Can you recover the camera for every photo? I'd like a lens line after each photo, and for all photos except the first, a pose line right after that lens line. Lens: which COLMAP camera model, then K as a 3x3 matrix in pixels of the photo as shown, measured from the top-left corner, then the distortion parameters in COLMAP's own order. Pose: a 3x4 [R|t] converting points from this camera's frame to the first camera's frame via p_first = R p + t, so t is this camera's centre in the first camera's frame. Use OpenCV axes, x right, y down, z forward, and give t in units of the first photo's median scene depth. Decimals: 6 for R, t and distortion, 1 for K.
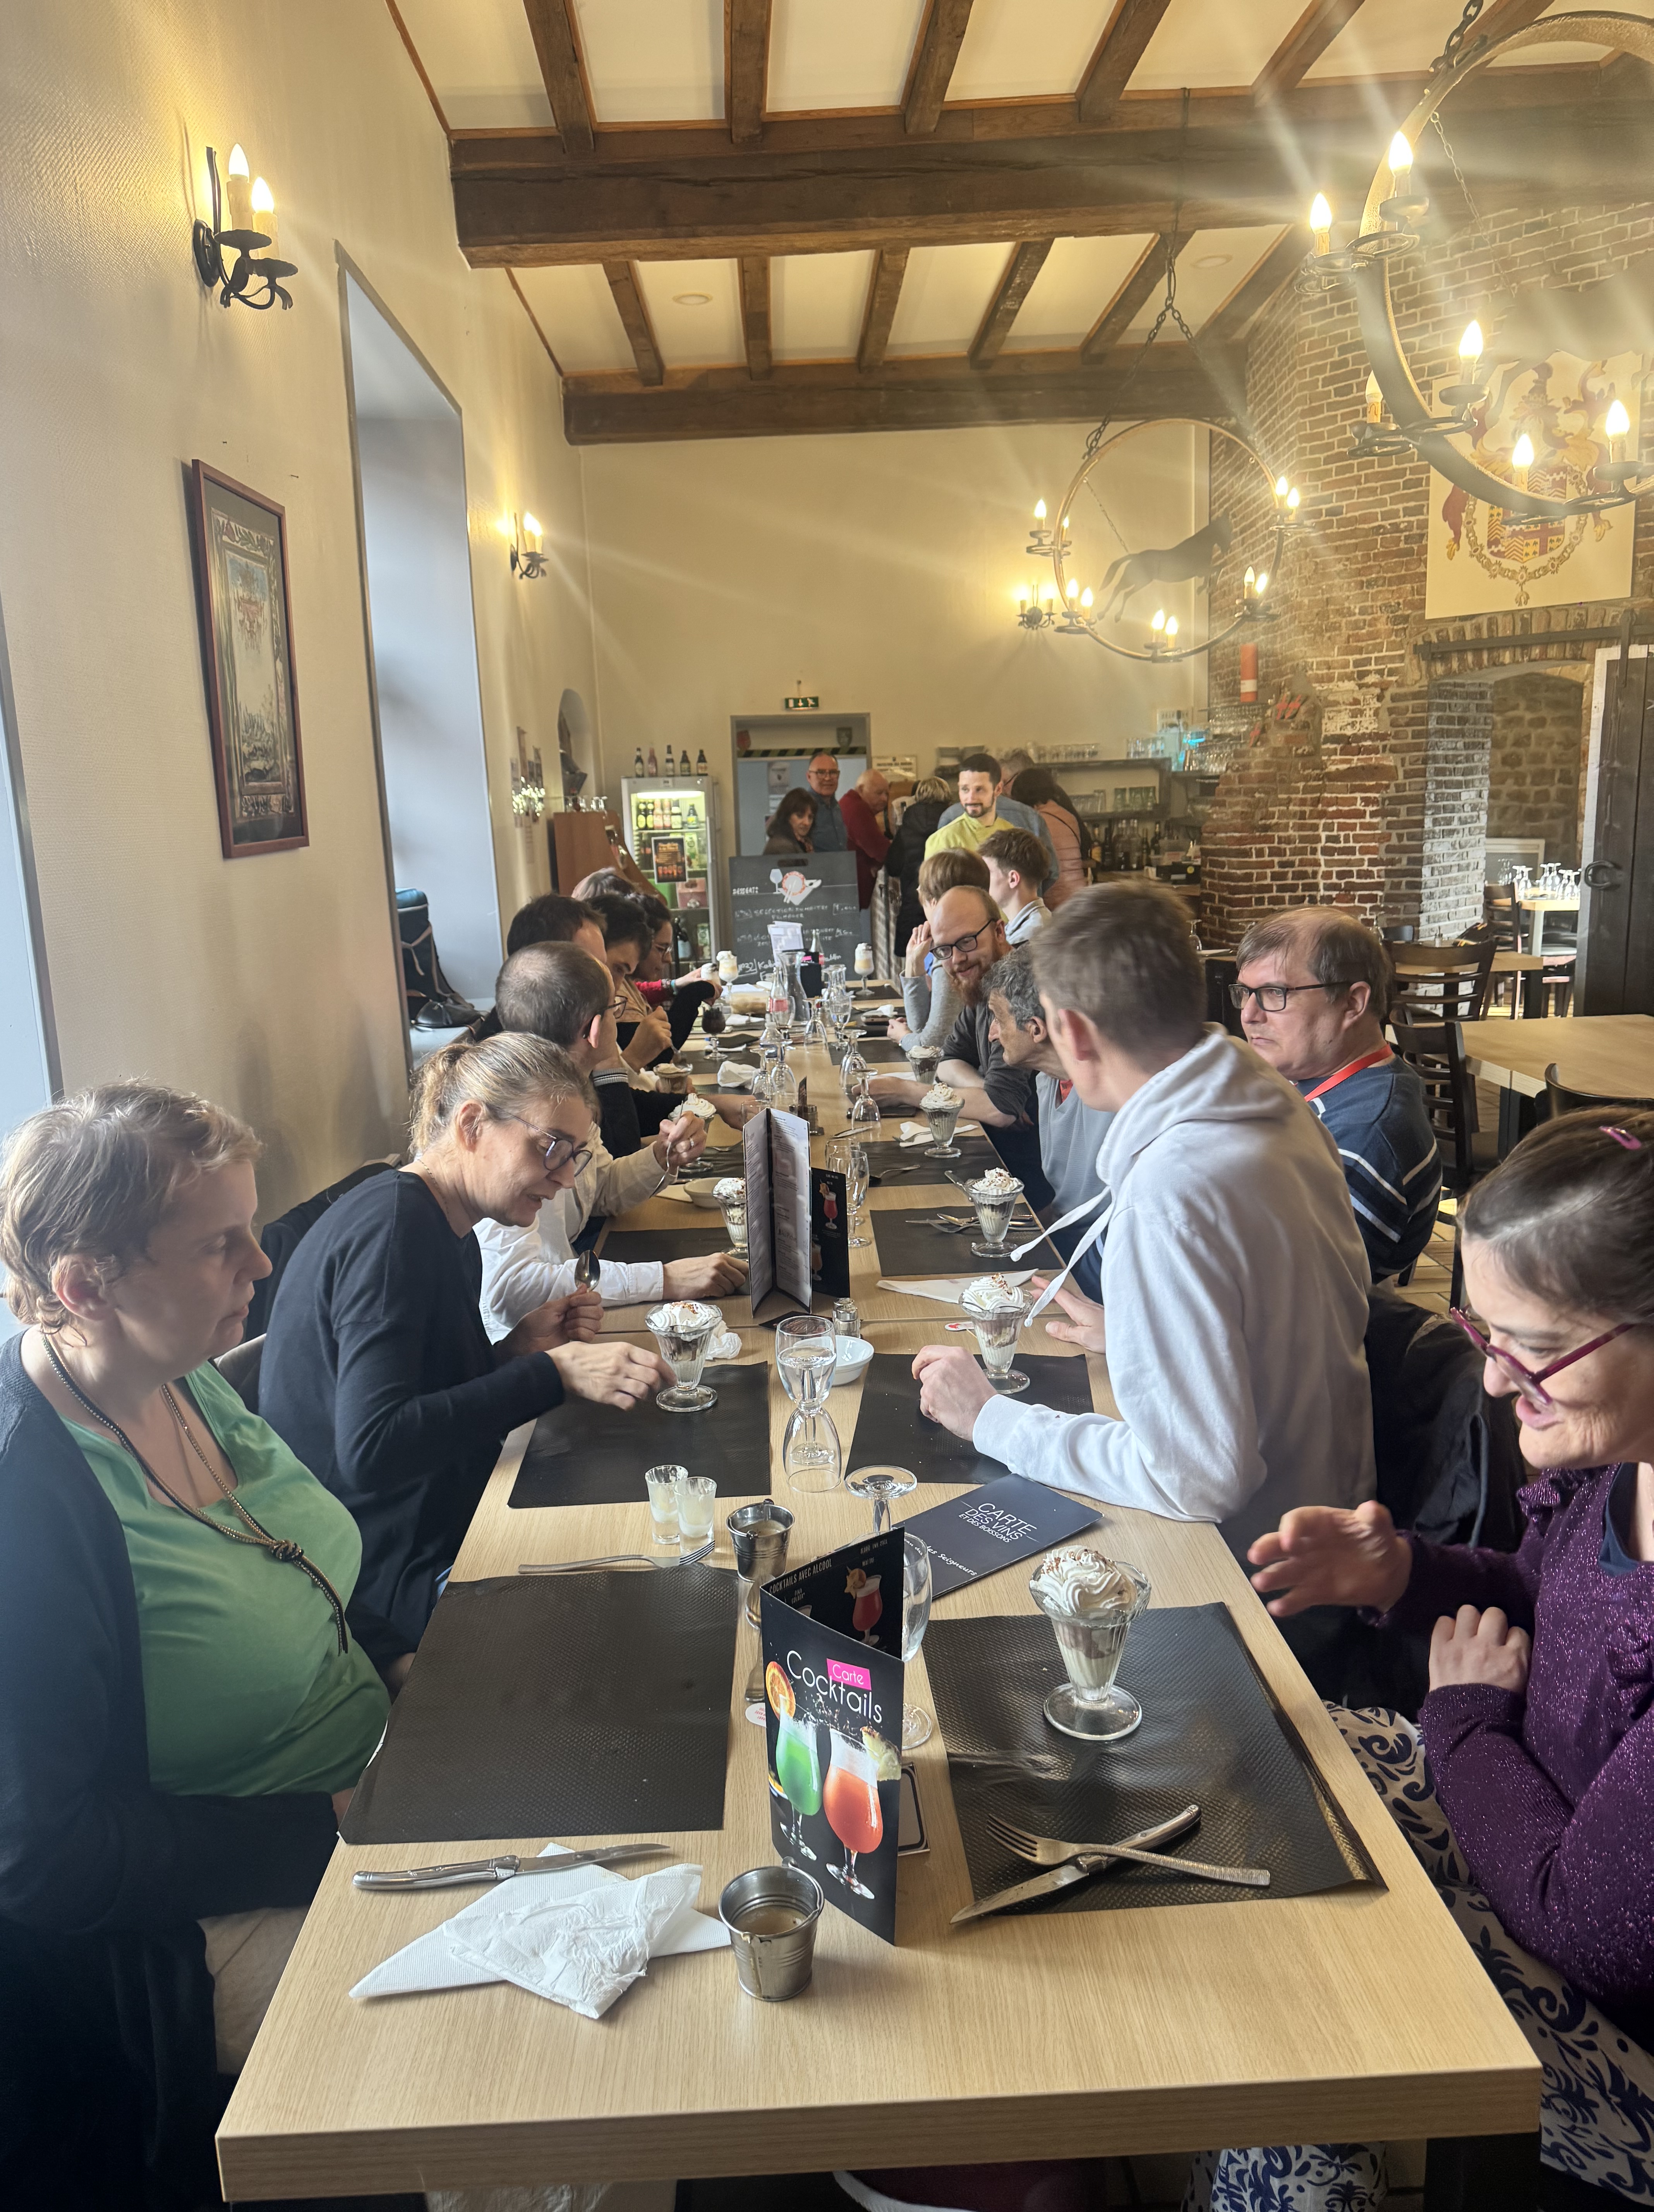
lens RADIAL K [[1548.7, 0, 808.3], [0, 1548.7, 1084.6], [0, 0, 1]] dist [0.016754, -0.017556]
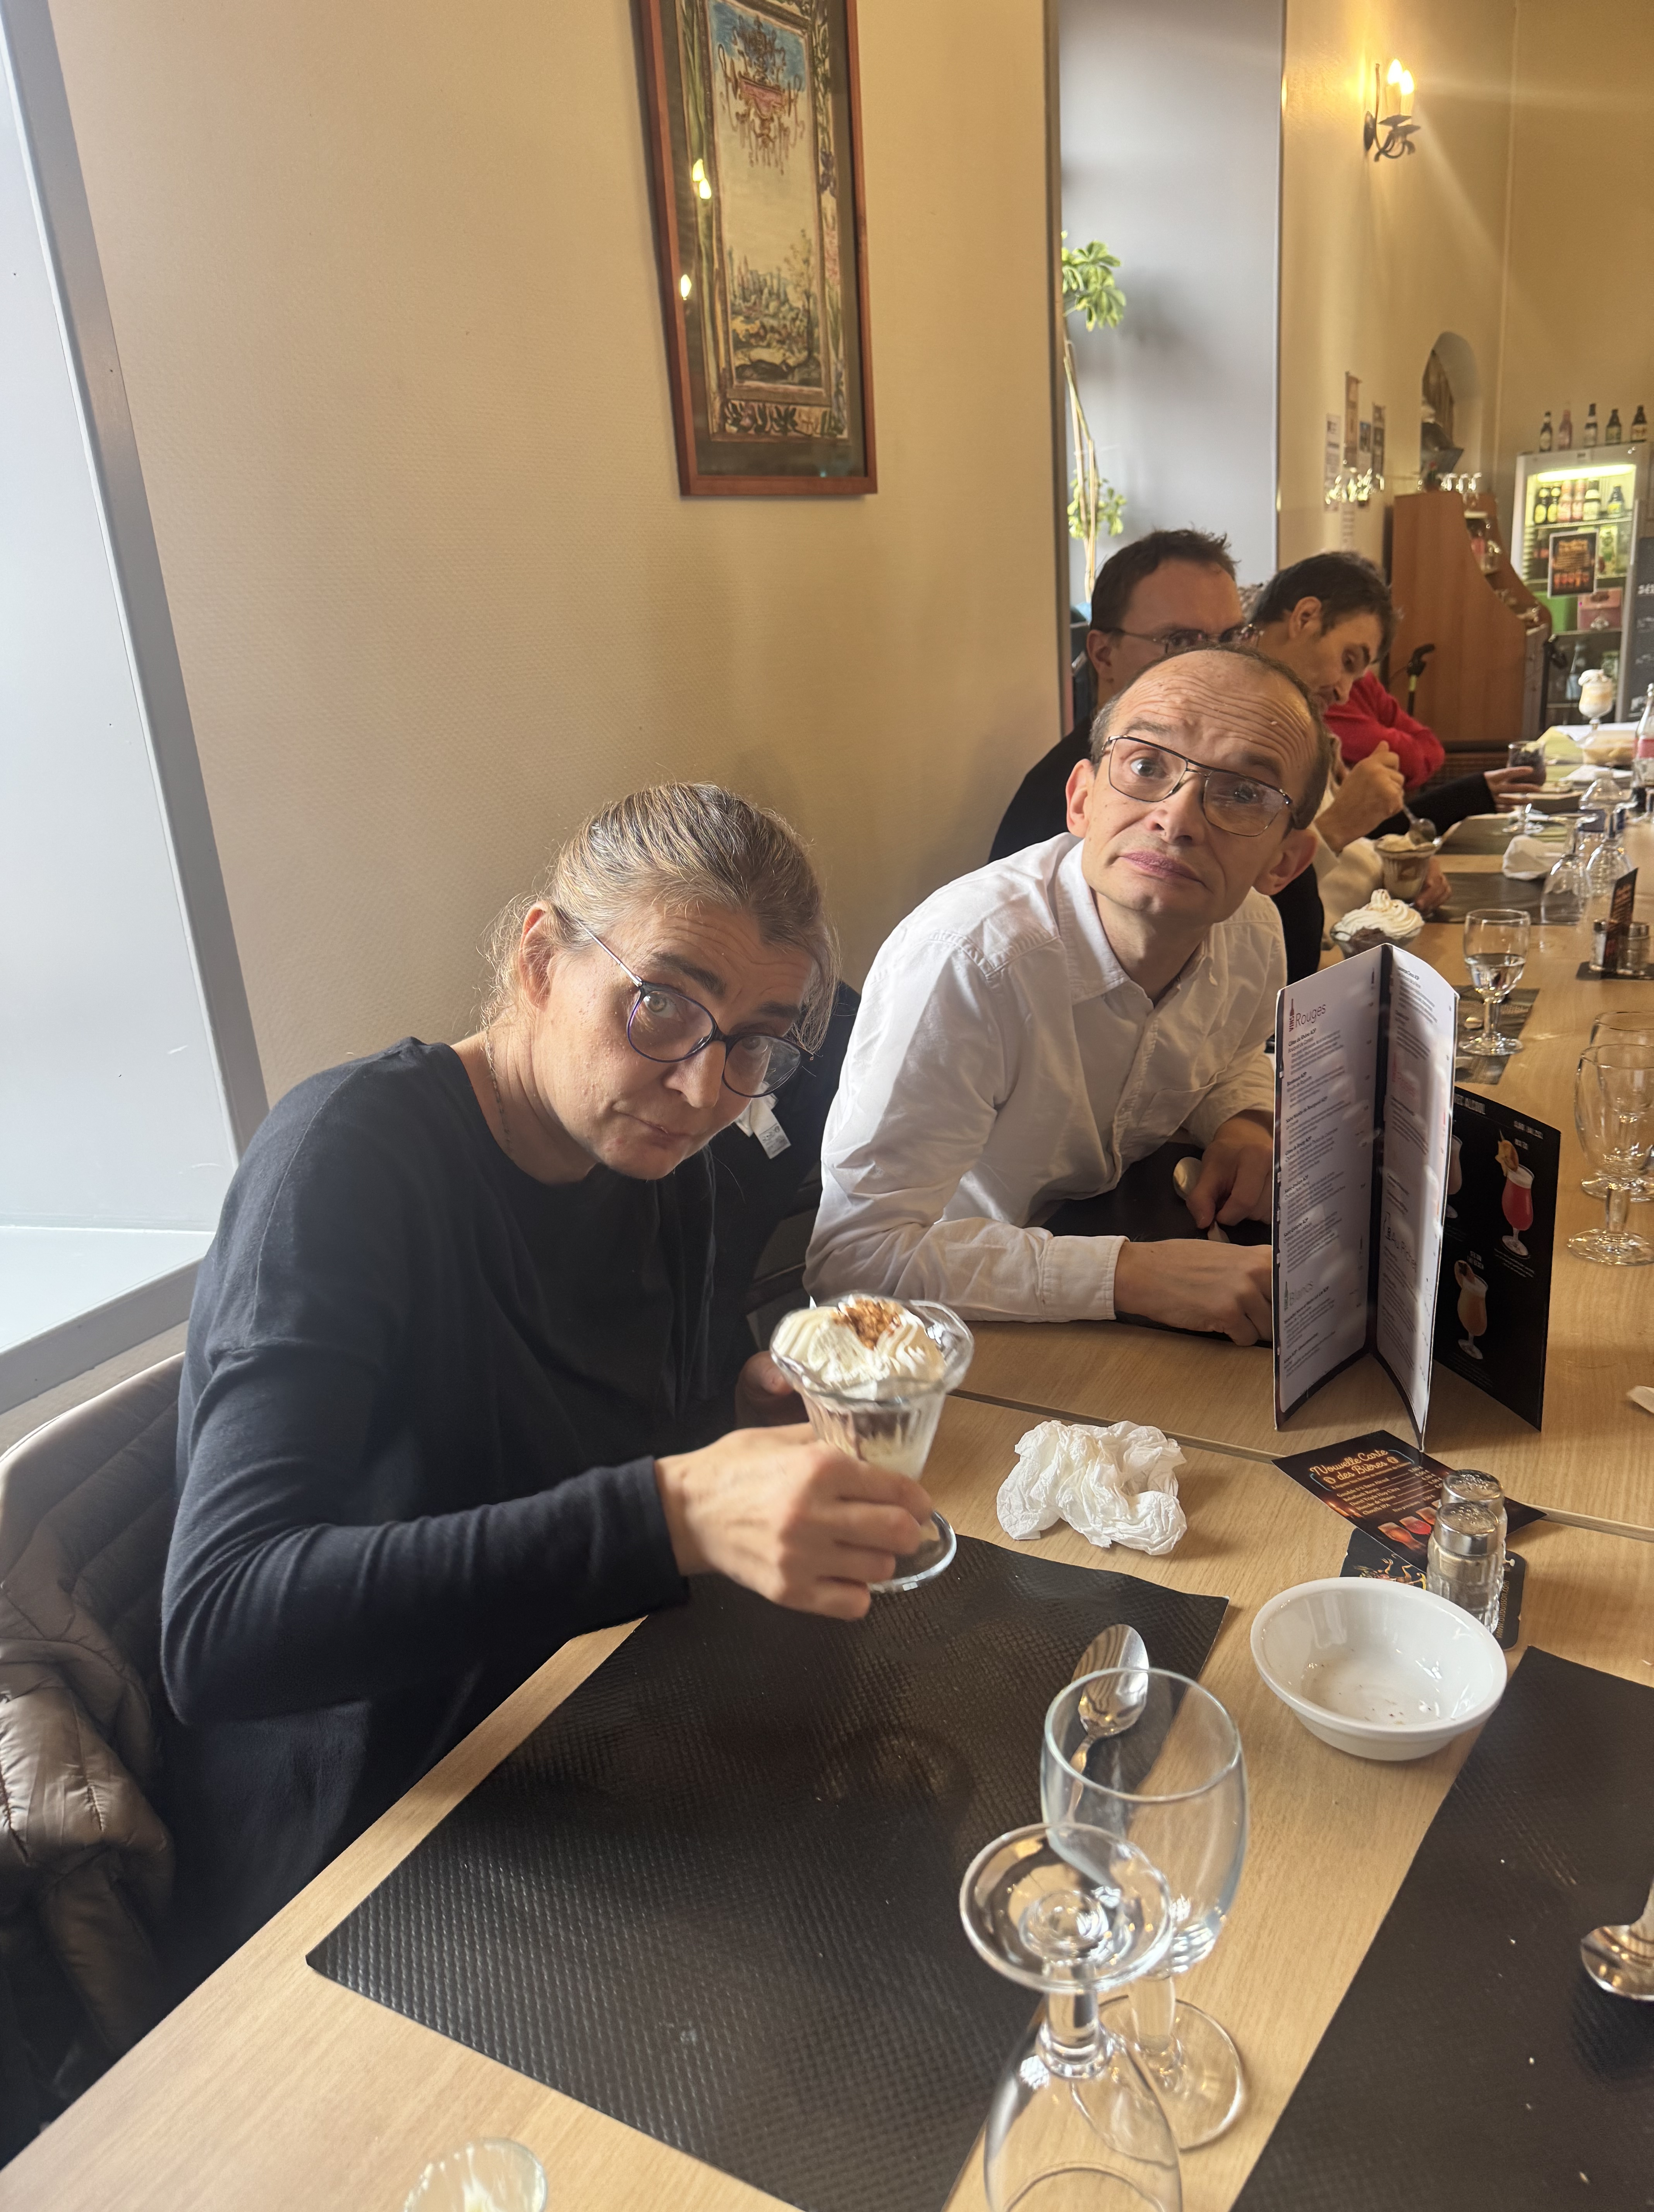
lens RADIAL K [[1548.7, 0, 830.3], [0, 1548.7, 1097.2], [0, 0, 1]] dist [0.016754, -0.017556]
pose [[0.853363, 0.126290, -0.505790, 0.021041], [-0.045748, 0.984612, 0.168661, -0.002702], [0.519307, -0.120790, 0.846009, 0.188998]]
